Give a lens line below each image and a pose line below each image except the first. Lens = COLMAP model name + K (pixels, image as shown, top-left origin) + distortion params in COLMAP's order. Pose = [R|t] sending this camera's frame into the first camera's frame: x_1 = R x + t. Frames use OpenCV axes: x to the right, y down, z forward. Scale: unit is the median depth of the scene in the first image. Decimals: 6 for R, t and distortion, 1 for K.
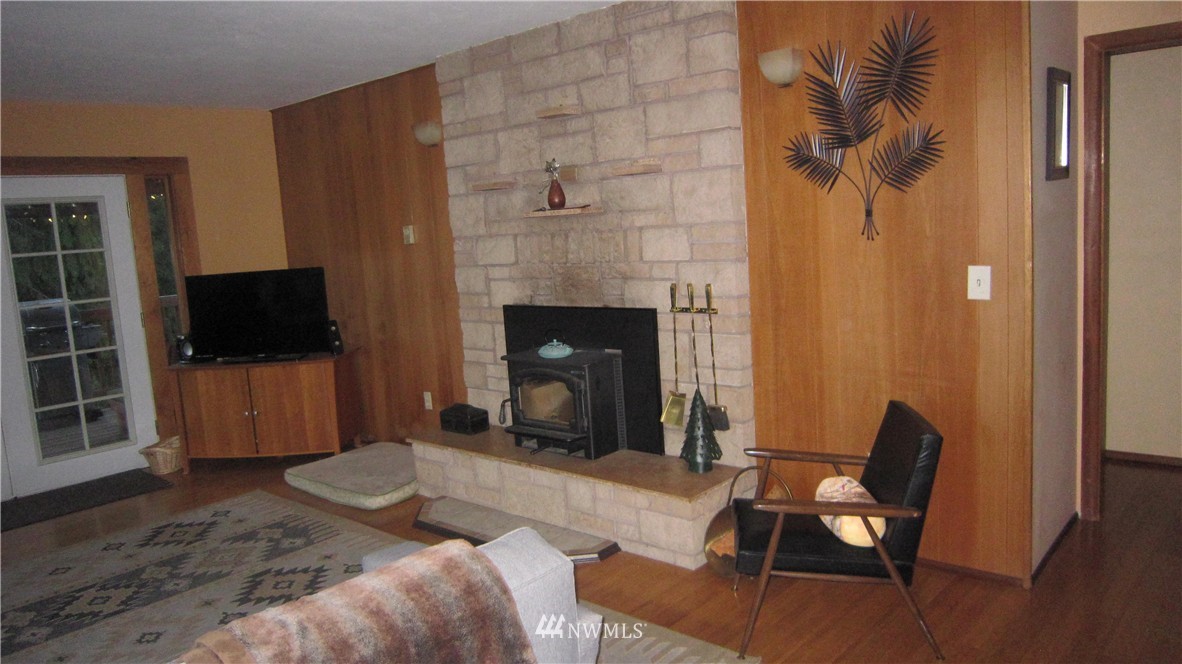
lens RADIAL K [[837.5, 0, 589.3], [0, 837.5, 328.4], [0, 0, 1]] dist [-0.082747, 0.029999]
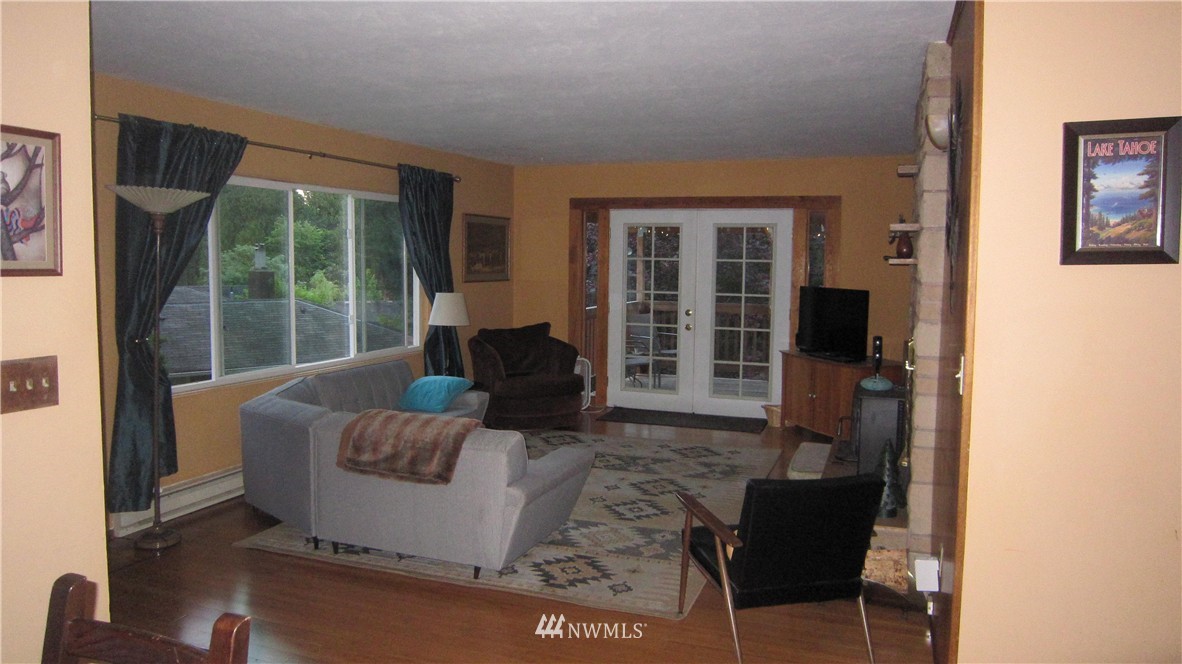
lens RADIAL K [[837.5, 0, 589.3], [0, 837.5, 328.4], [0, 0, 1]] dist [-0.082747, 0.029999]
pose [[0.374624, 0.148024, -0.915285, 0.860089], [-0.155641, 0.983205, 0.095305, -0.096358], [0.914020, 0.106753, 0.391371, 0.211771]]
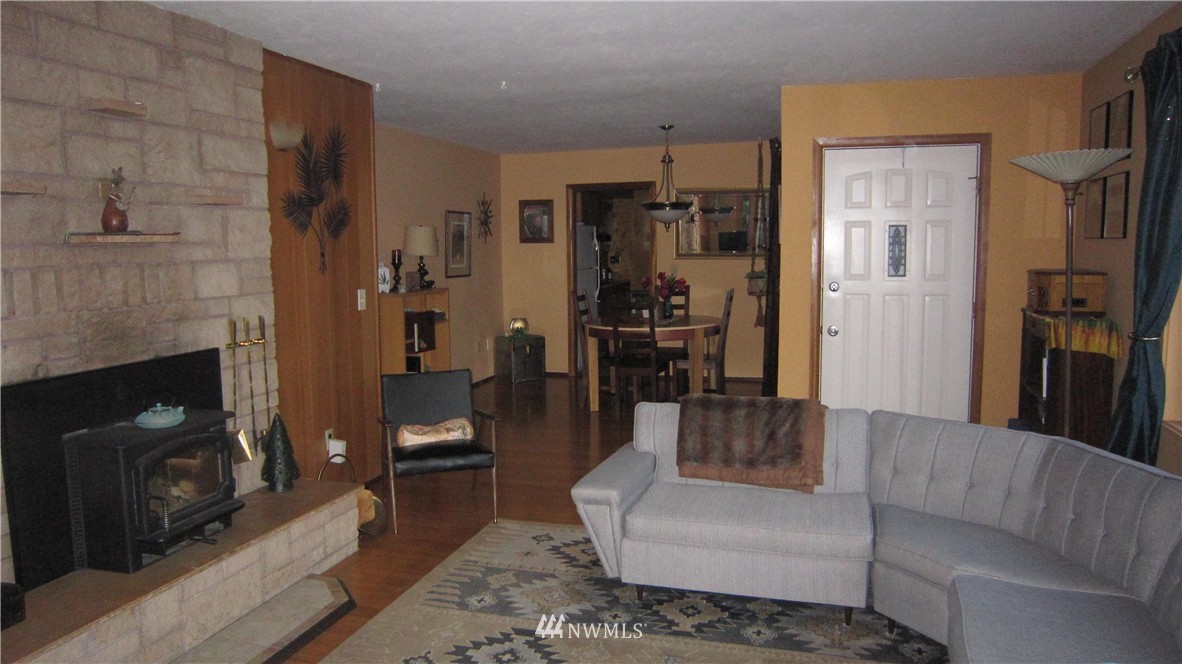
lens RADIAL K [[837.5, 0, 589.3], [0, 837.5, 328.4], [0, 0, 1]] dist [-0.082747, 0.029999]
pose [[-0.430967, -0.022437, 0.902089, -0.920888], [0.154996, 0.982993, 0.098498, -0.069783], [-0.888957, 0.182269, -0.420160, 0.990499]]
